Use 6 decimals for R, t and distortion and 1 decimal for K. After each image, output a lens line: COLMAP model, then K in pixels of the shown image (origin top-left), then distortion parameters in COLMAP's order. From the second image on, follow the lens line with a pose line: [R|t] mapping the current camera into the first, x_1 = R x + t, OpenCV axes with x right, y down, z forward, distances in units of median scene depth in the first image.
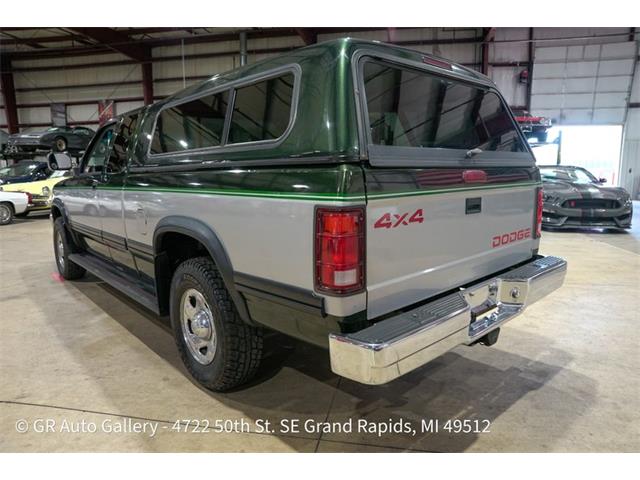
lens RADIAL K [[438.5, 0, 321.3], [0, 438.5, 241.6], [0, 0, 1]] dist [-0.144801, 0.115310]
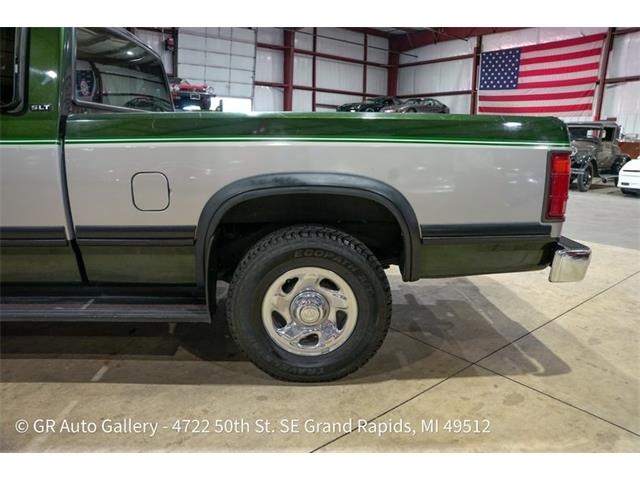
lens RADIAL K [[438.5, 0, 321.3], [0, 438.5, 241.6], [0, 0, 1]] dist [-0.144801, 0.115310]
pose [[0.648088, -0.155034, 0.745618, -0.119532], [0.103600, 0.987906, 0.115364, -0.002975], [-0.754486, 0.002479, 0.656312, 0.063704]]
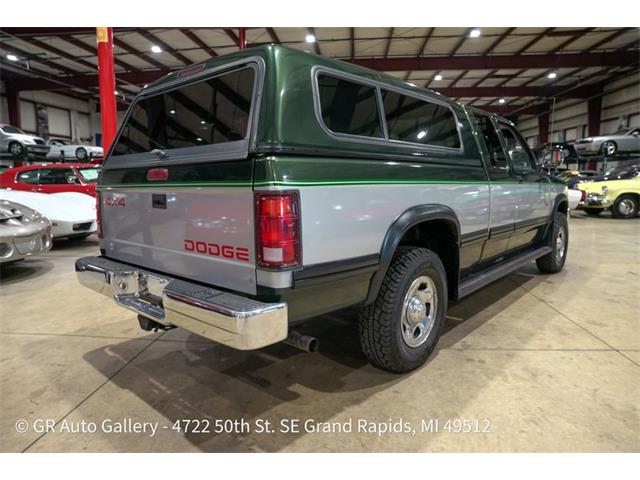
lens RADIAL K [[438.5, 0, 321.3], [0, 438.5, 241.6], [0, 0, 1]] dist [-0.144801, 0.115310]
pose [[0.114807, 0.155867, -0.981084, 0.174516], [-0.153608, 0.978521, 0.137485, -0.023140], [0.981440, 0.134918, 0.136283, 0.148938]]
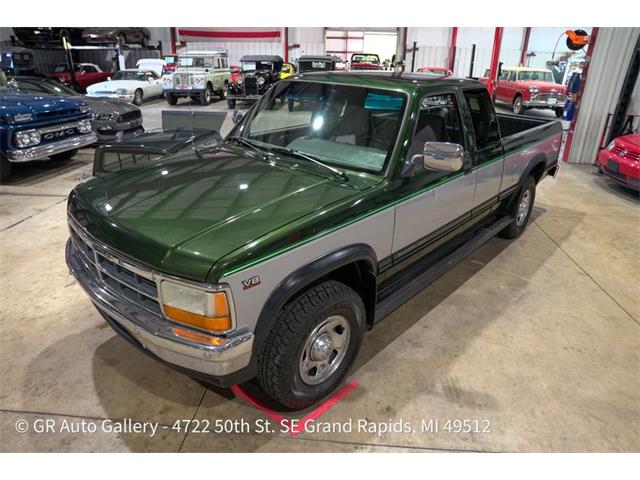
lens RADIAL K [[438.5, 0, 321.3], [0, 438.5, 241.6], [0, 0, 1]] dist [-0.144801, 0.115310]
pose [[-0.105845, -0.391575, 0.914038, -0.292372], [0.138856, 0.904375, 0.403515, -0.084187], [-0.984640, 0.169629, -0.041351, 0.286804]]
